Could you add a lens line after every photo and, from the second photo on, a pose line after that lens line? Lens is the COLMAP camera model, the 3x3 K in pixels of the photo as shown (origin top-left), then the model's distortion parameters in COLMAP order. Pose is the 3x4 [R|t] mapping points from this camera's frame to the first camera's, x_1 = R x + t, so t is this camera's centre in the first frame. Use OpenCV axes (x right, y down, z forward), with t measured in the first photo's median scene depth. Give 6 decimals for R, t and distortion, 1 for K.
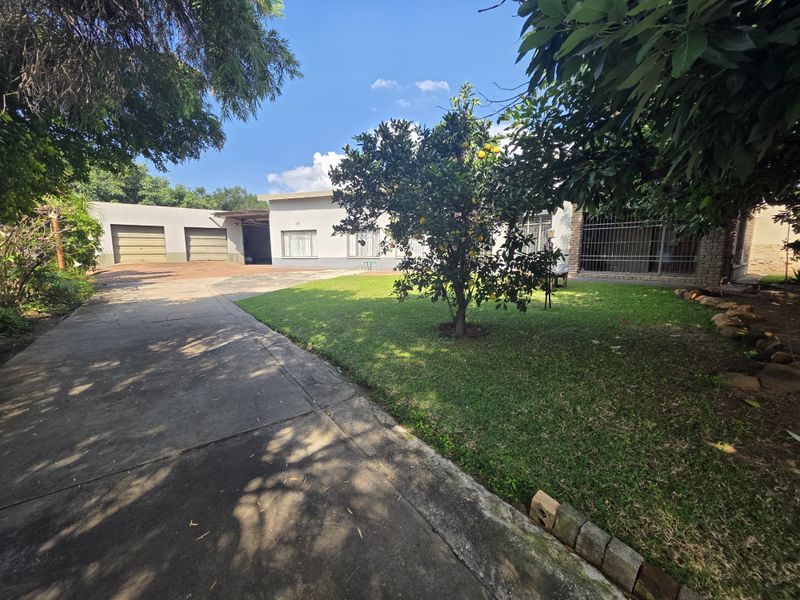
lens RADIAL K [[319.2, 0, 397.0], [0, 319.2, 299.4], [0, 0, 1]] dist [0.001011, 0.000165]
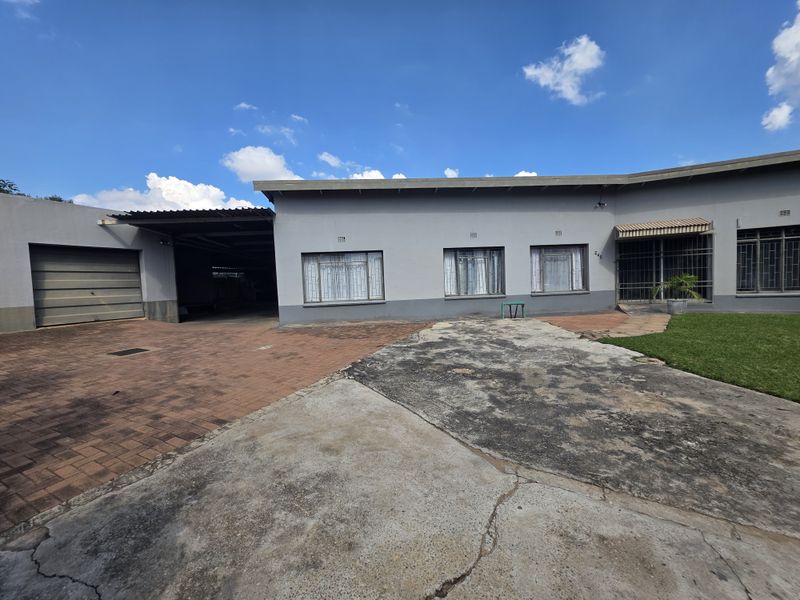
lens RADIAL K [[319.2, 0, 397.0], [0, 319.2, 299.4], [0, 0, 1]] dist [0.001011, 0.000165]
pose [[0.902457, -0.055438, 0.427197, -0.415234], [0.102914, 0.990715, -0.088839, -0.071214], [-0.418306, 0.124138, 0.899783, 0.440000]]
